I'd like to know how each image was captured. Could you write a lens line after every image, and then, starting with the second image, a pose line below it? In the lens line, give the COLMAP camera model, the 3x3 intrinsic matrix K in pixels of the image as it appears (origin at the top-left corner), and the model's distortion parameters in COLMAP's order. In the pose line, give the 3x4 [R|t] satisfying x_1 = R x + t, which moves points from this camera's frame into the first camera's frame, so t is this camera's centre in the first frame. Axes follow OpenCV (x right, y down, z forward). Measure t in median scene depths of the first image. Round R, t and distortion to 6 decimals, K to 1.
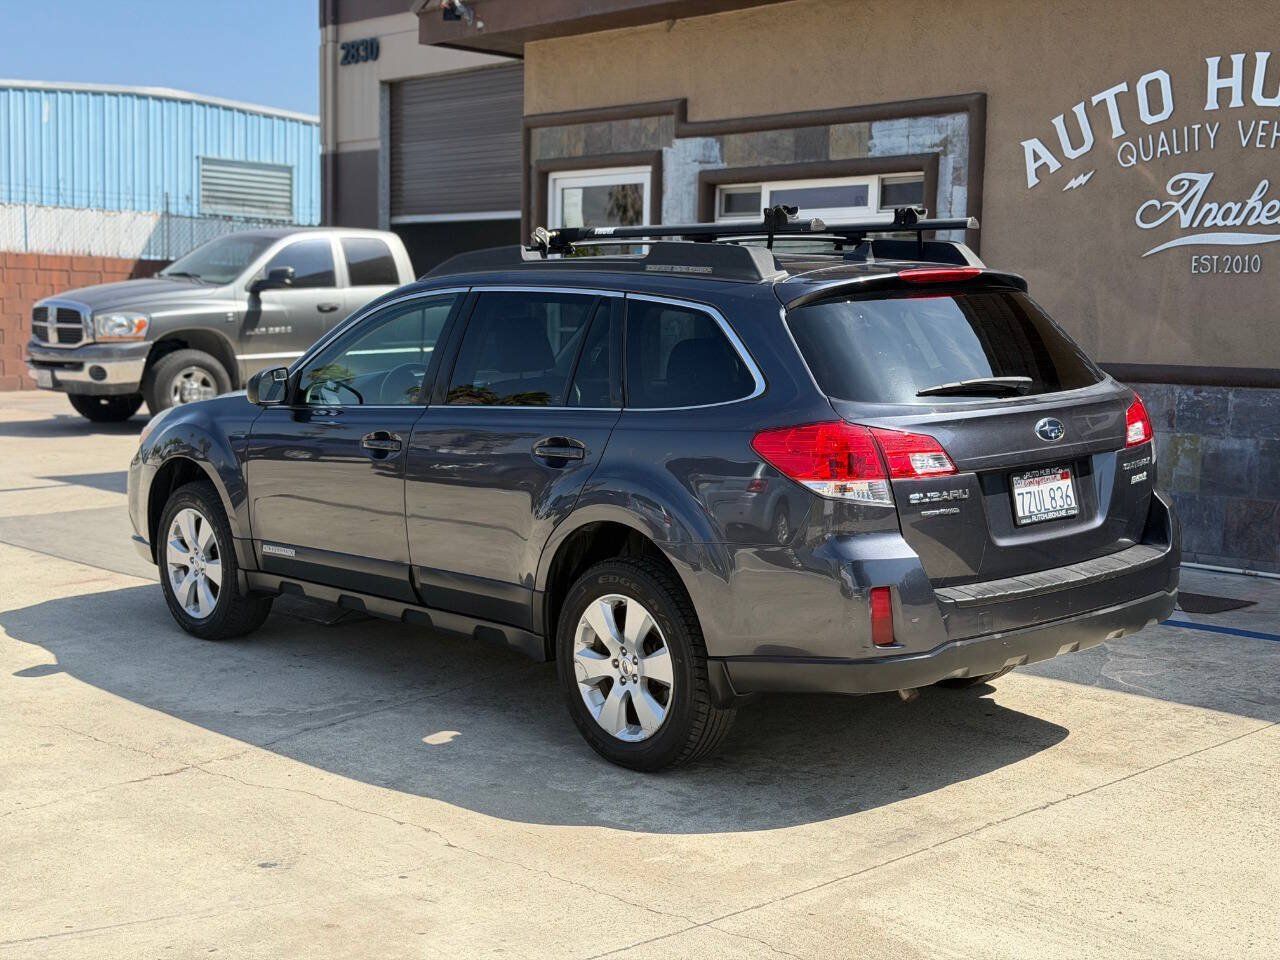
lens RADIAL K [[1776.0, 0, 644.5], [0, 1776.0, 485.5], [0, 0, 1]] dist [0.221753, -0.546312]
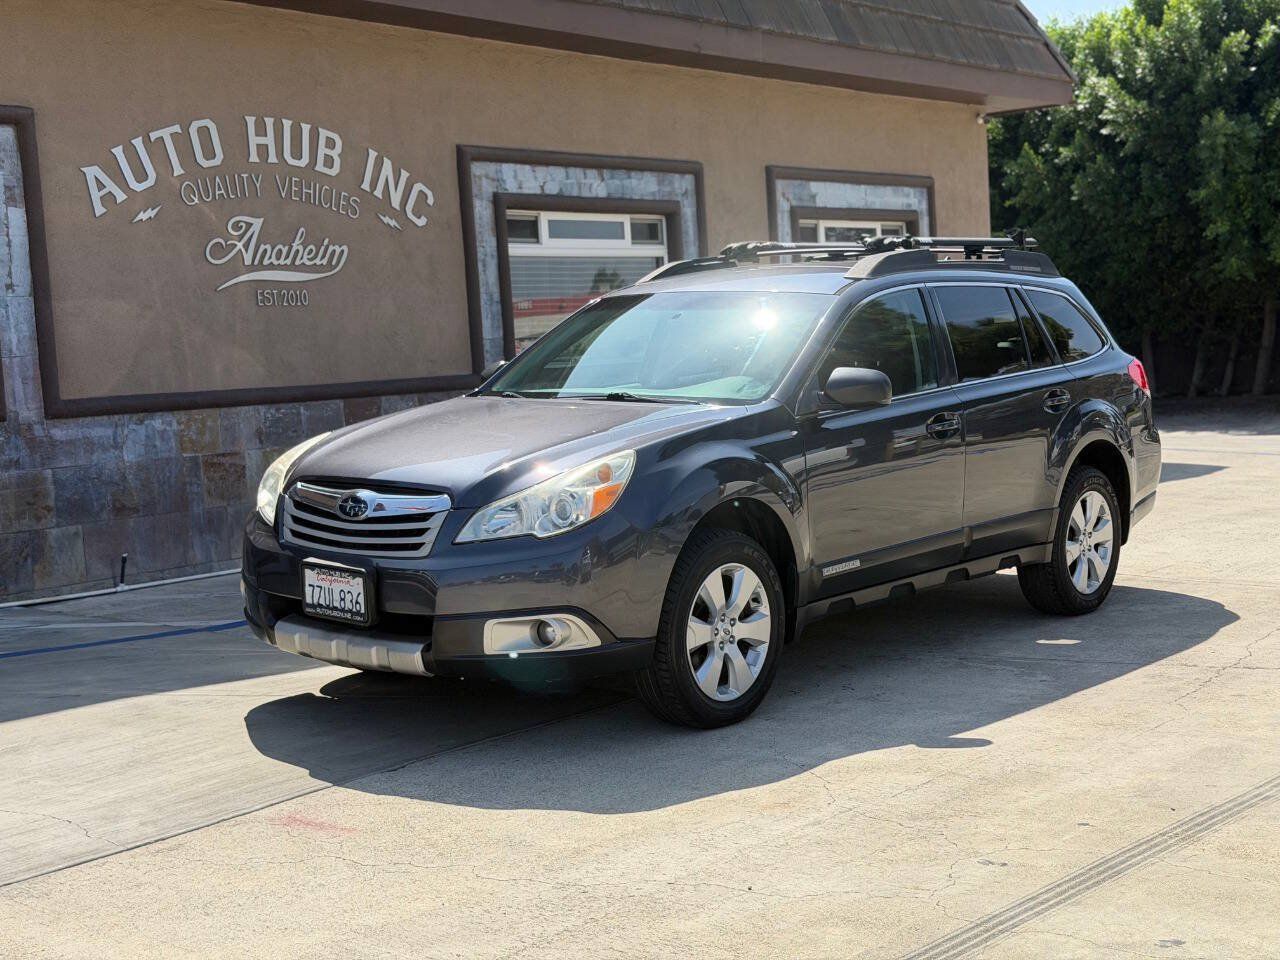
lens RADIAL K [[1774.8, 0, 635.3], [0, 1774.8, 480.4], [0, 0, 1]] dist [0.156369, -0.123846]
pose [[-0.139582, -0.083118, 0.986716, -0.827647], [0.146609, 0.983754, 0.103608, -0.090188], [-0.979297, 0.159123, -0.125128, 0.915079]]
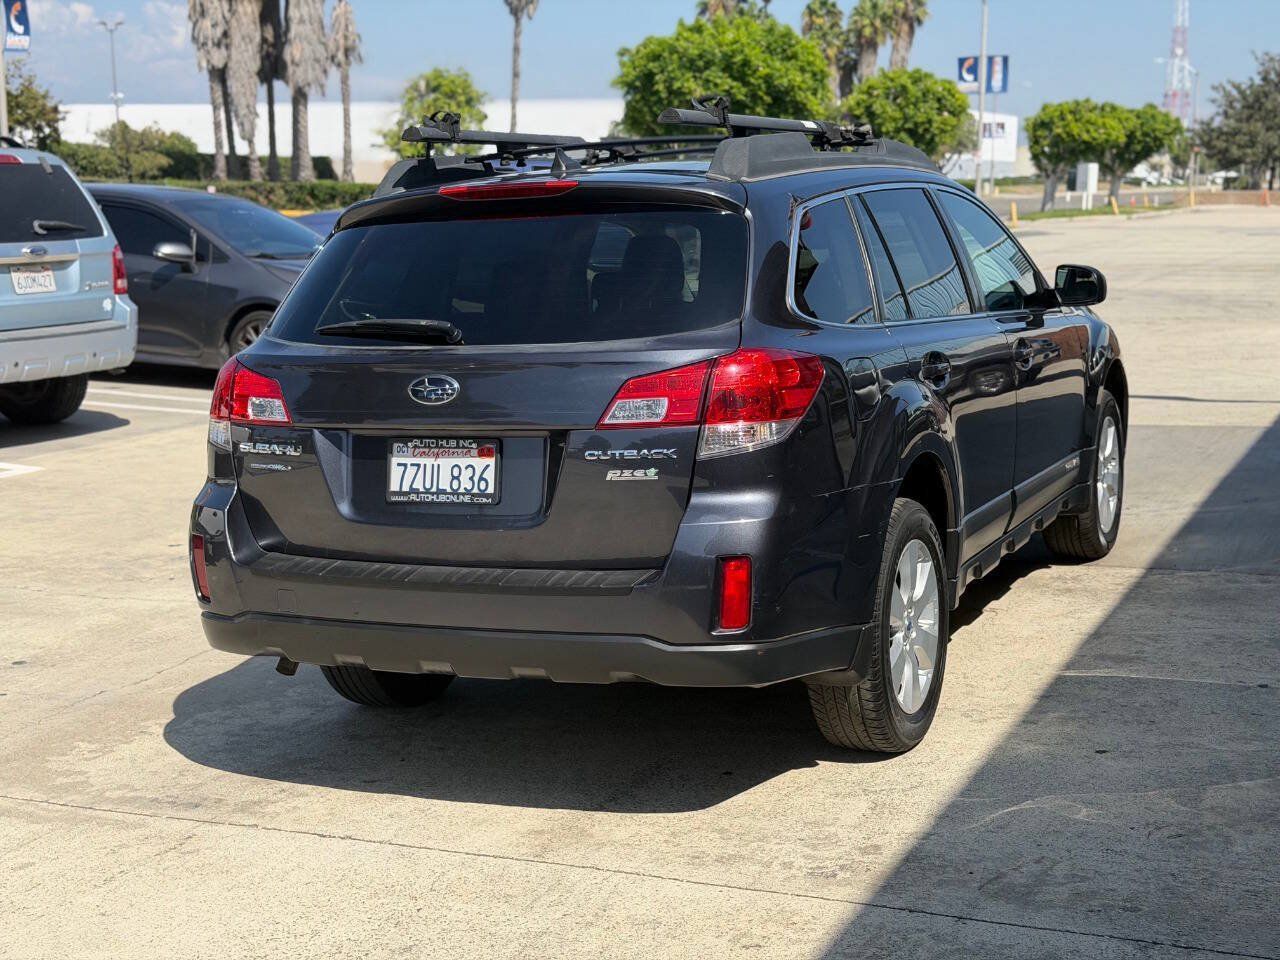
lens RADIAL K [[1775.7, 0, 632.9], [0, 1775.7, 488.6], [0, 0, 1]] dist [0.231234, -0.598288]
pose [[0.387400, 0.136324, -0.911777, 0.562622], [-0.080358, 0.990236, 0.113913, -0.048373], [0.918403, 0.029138, 0.394572, 0.441824]]
